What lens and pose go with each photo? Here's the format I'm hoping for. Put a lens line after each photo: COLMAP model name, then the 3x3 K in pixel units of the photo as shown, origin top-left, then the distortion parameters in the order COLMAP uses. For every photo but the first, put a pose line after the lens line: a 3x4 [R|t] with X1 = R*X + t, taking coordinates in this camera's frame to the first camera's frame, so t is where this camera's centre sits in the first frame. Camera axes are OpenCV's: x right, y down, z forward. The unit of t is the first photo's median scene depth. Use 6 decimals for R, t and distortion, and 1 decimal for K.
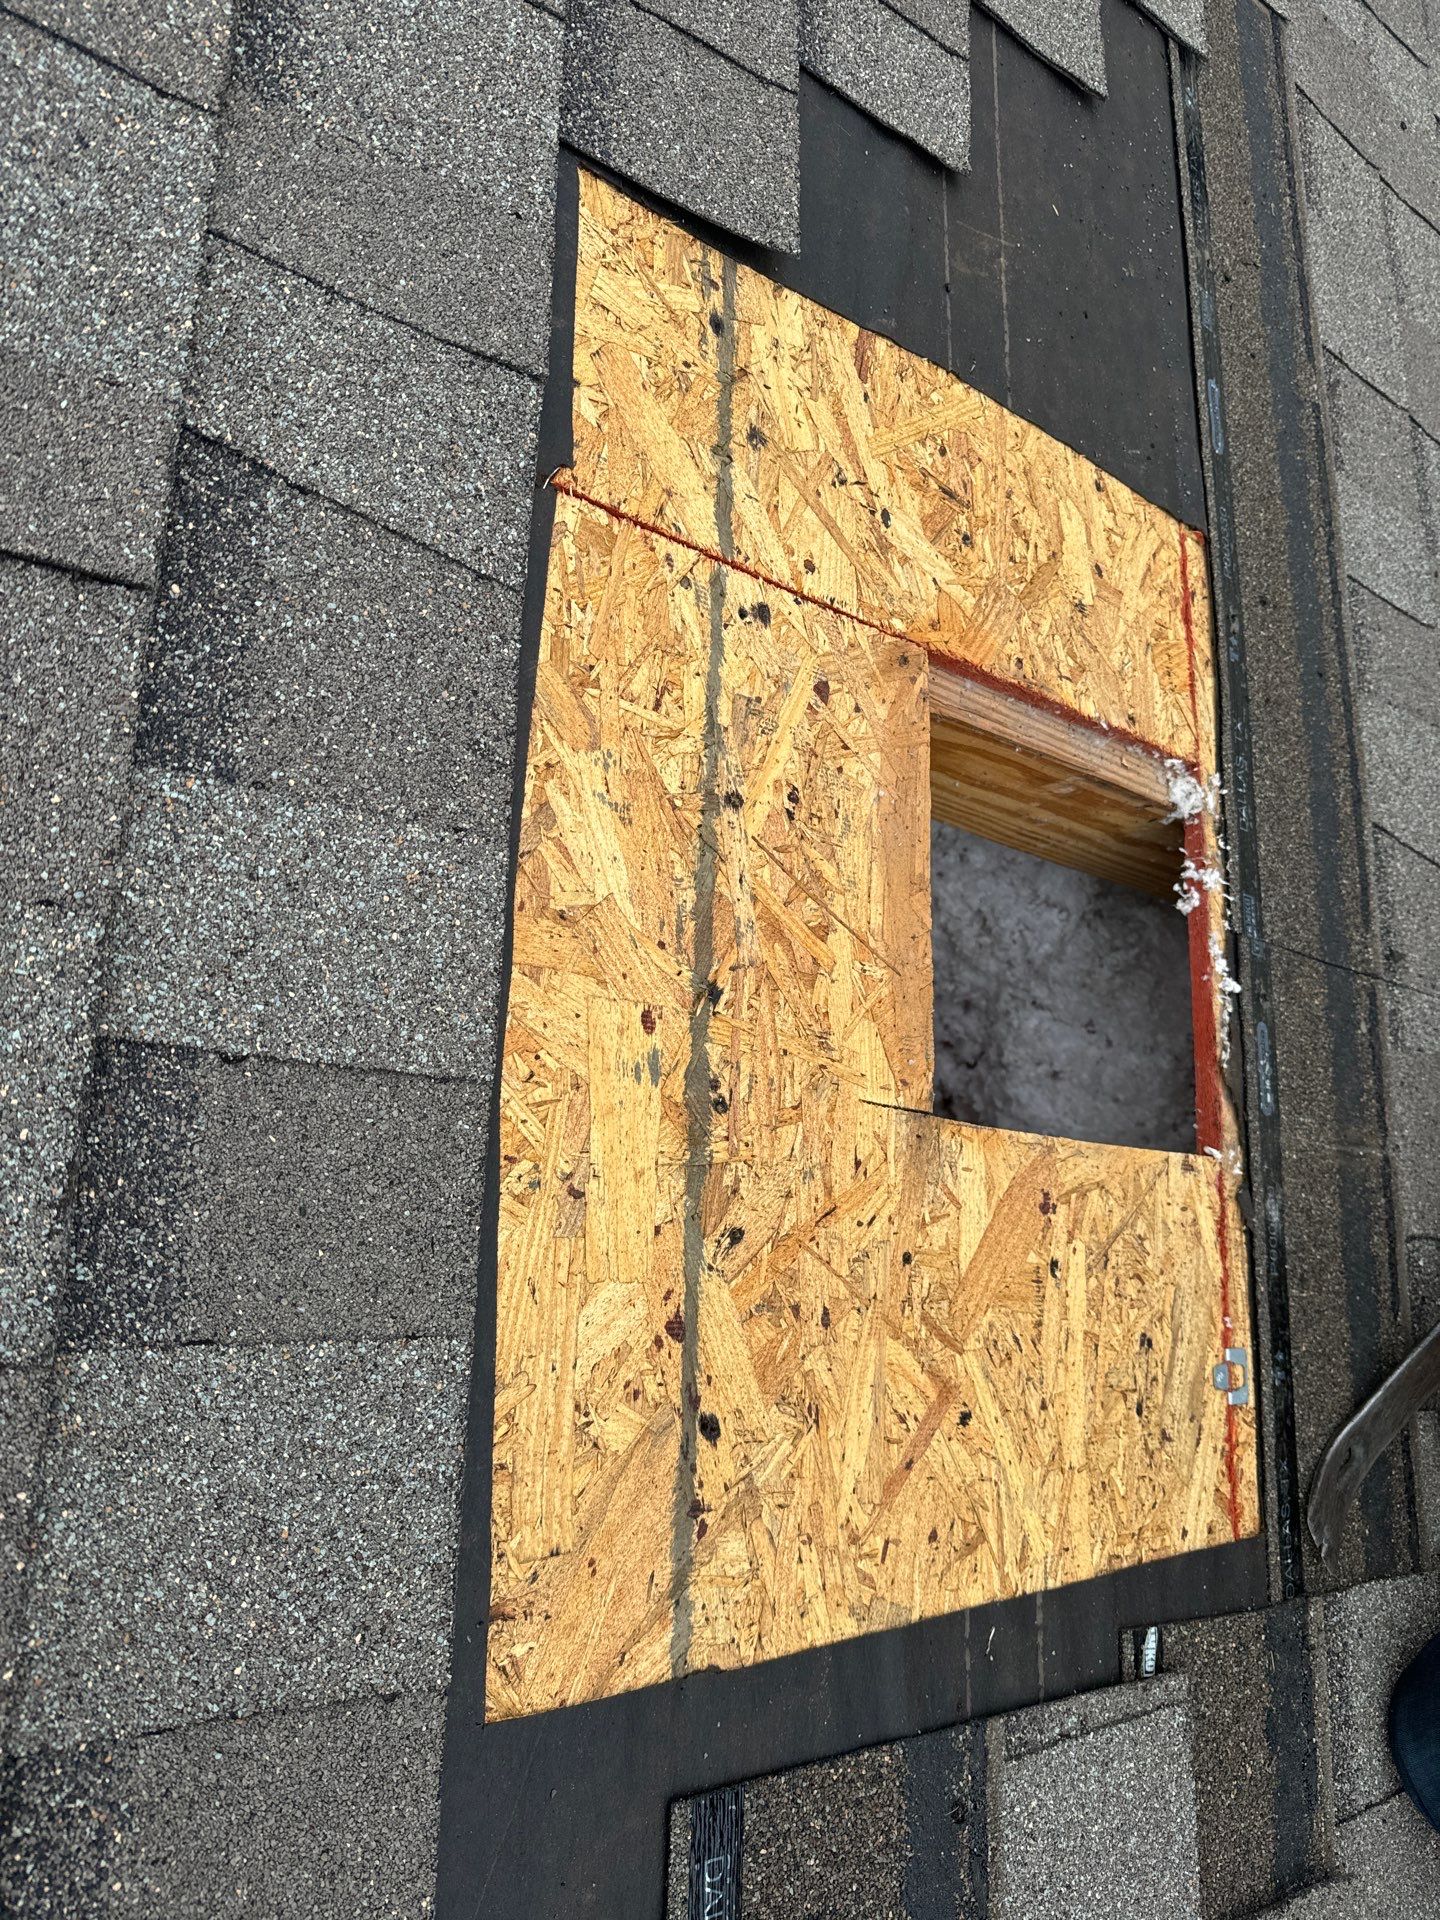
lens RADIAL K [[1451.2, 0, 720.0], [0, 1451.2, 960.0], [0, 0, 1]] dist [-0.064519, 0.039840]
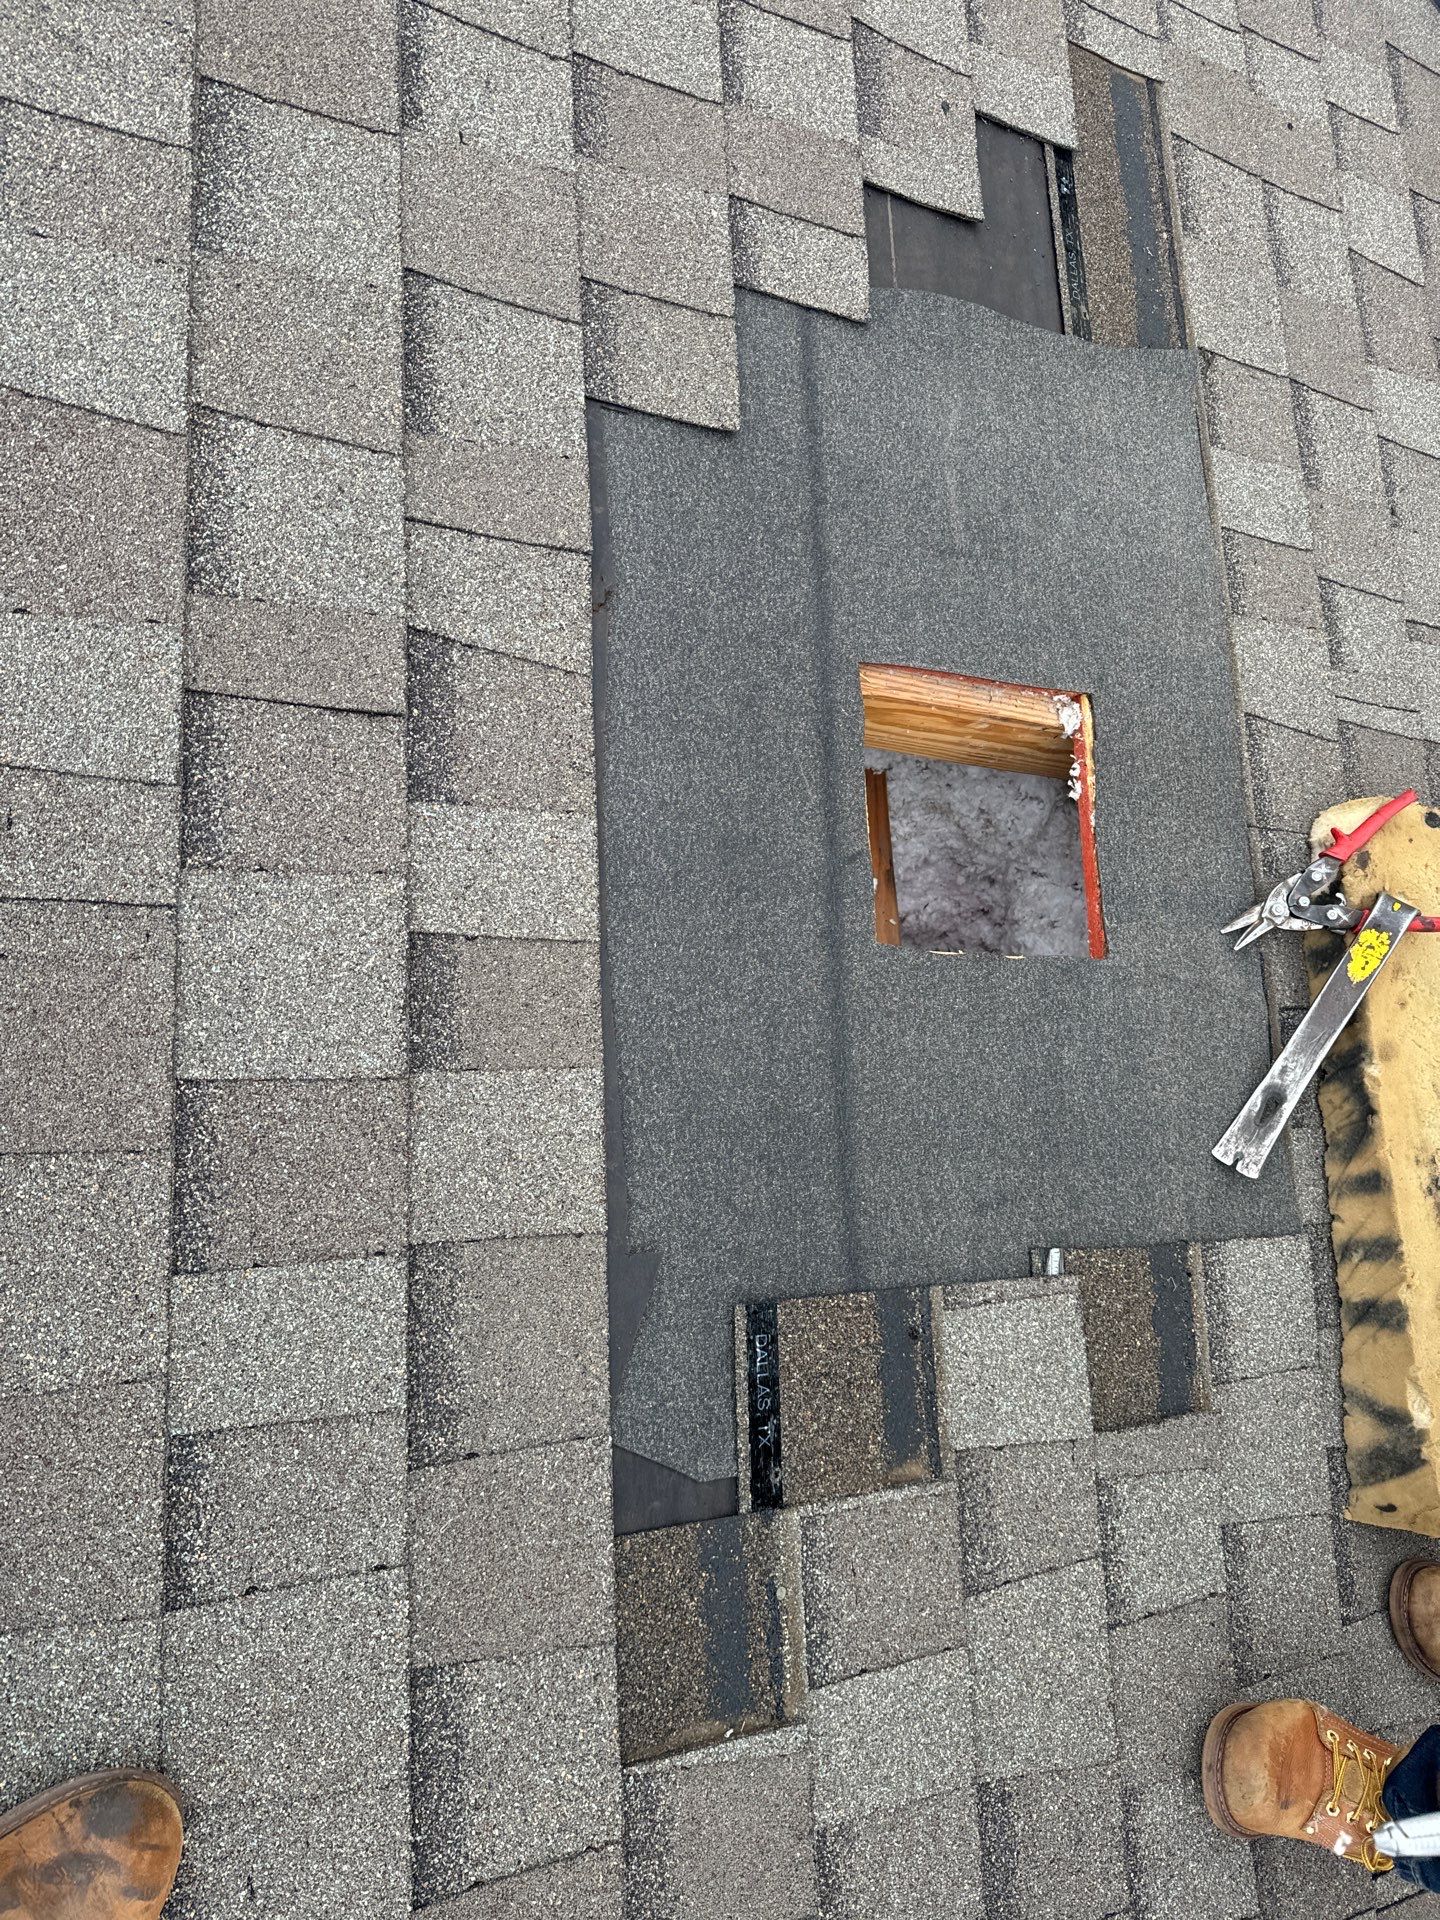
lens RADIAL K [[1460.3, 0, 720.0], [0, 1460.3, 960.0], [0, 0, 1]] dist [-0.042752, -0.000138]
pose [[0.984875, -0.102224, -0.139897, 0.259683], [0.109647, 0.992887, 0.046403, 0.035976], [0.134158, -0.061040, 0.989078, -0.876561]]
